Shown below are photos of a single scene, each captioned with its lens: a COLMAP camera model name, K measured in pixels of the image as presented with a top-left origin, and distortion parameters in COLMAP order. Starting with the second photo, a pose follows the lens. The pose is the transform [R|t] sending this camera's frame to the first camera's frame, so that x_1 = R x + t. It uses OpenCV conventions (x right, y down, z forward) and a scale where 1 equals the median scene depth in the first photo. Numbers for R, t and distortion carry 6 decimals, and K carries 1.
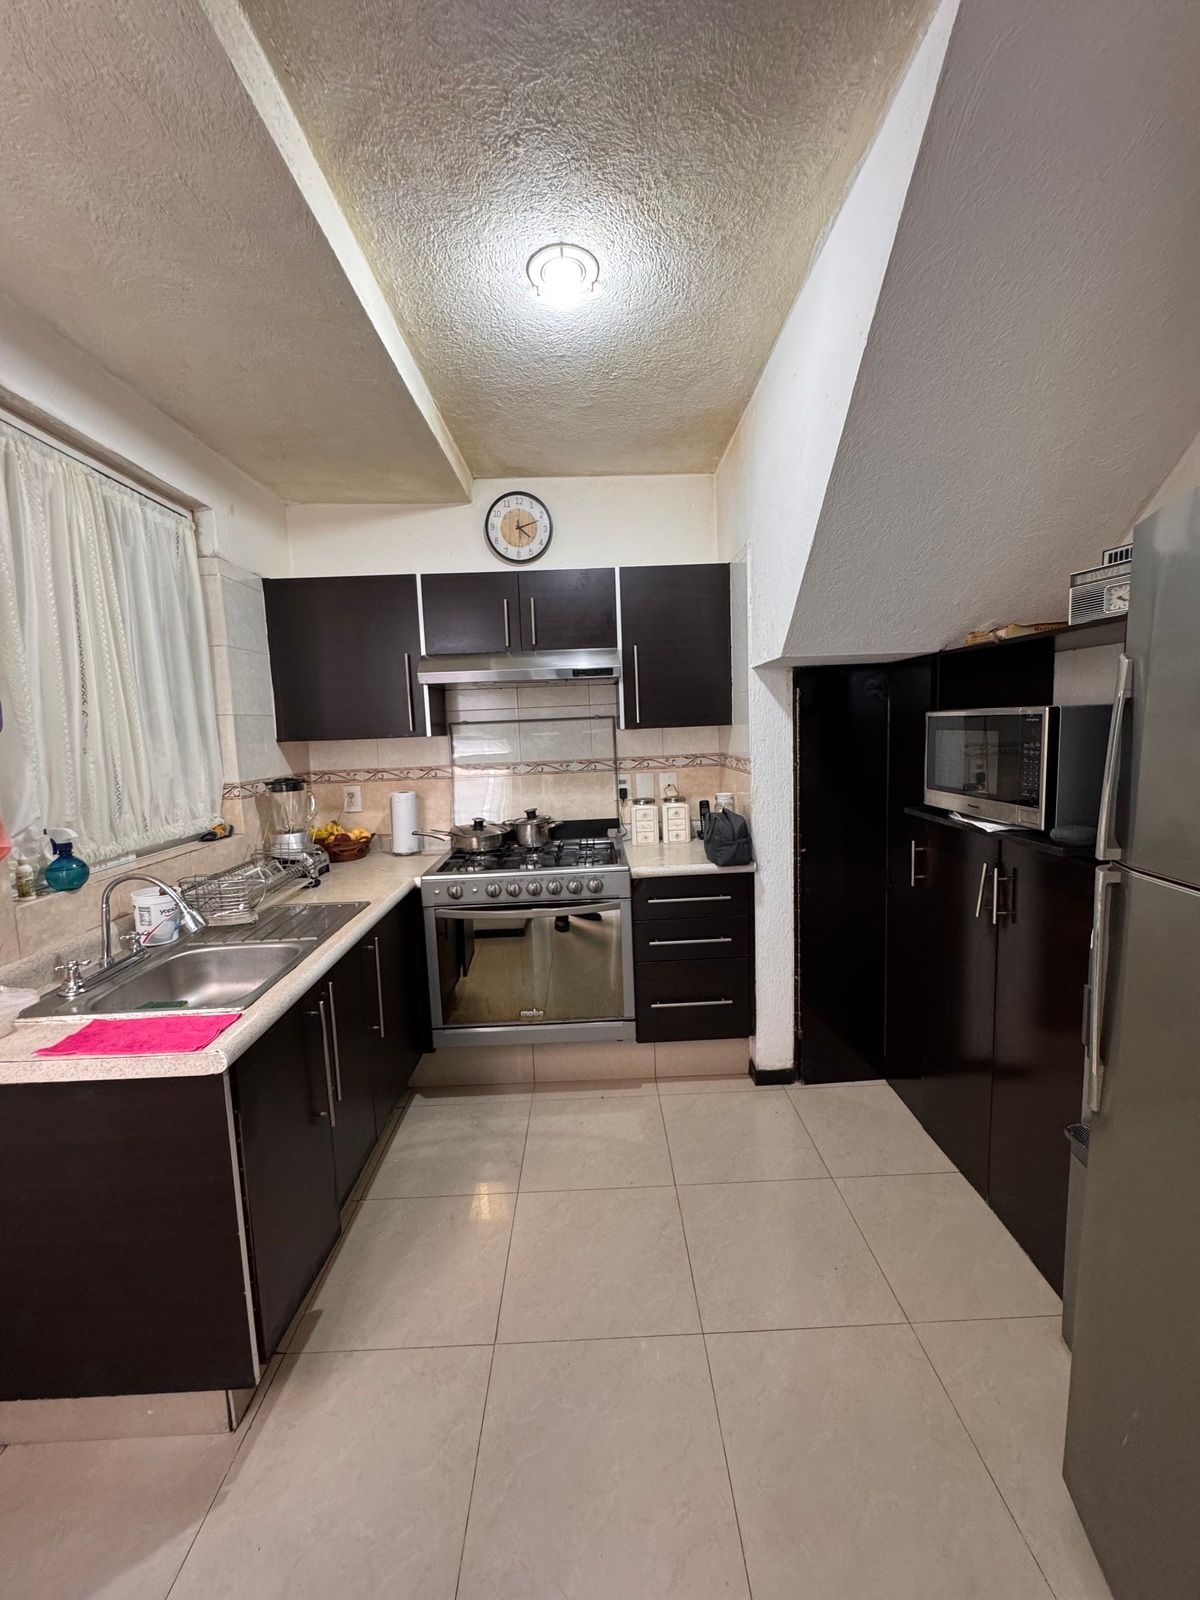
lens RADIAL K [[637.2, 0, 602.7], [0, 637.2, 800.3], [0, 0, 1]] dist [-0.008654, 0.000994]
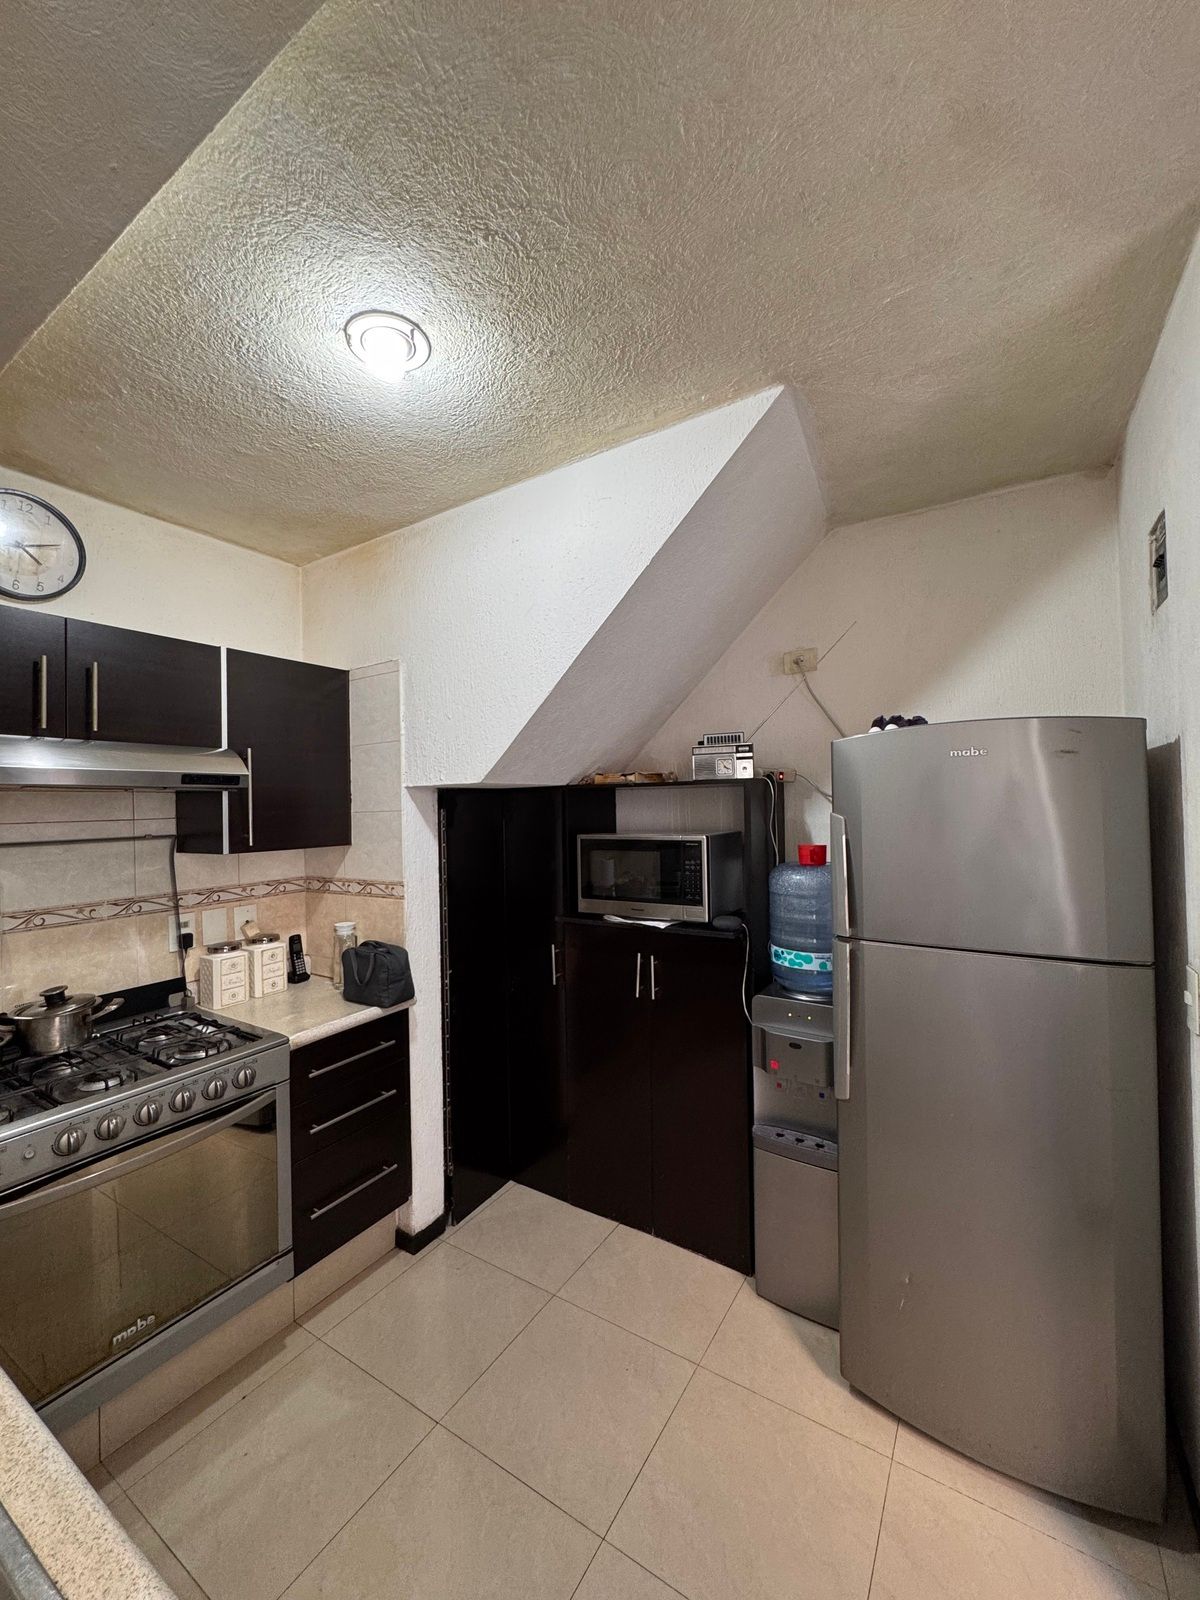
lens RADIAL K [[637.2, 0, 602.7], [0, 637.2, 800.3], [0, 0, 1]] dist [-0.008654, 0.000994]
pose [[0.550559, 0.034346, 0.834089, -0.371627], [0.096453, 0.989845, -0.104425, -0.056477], [-0.829205, 0.137943, 0.541655, 0.226246]]
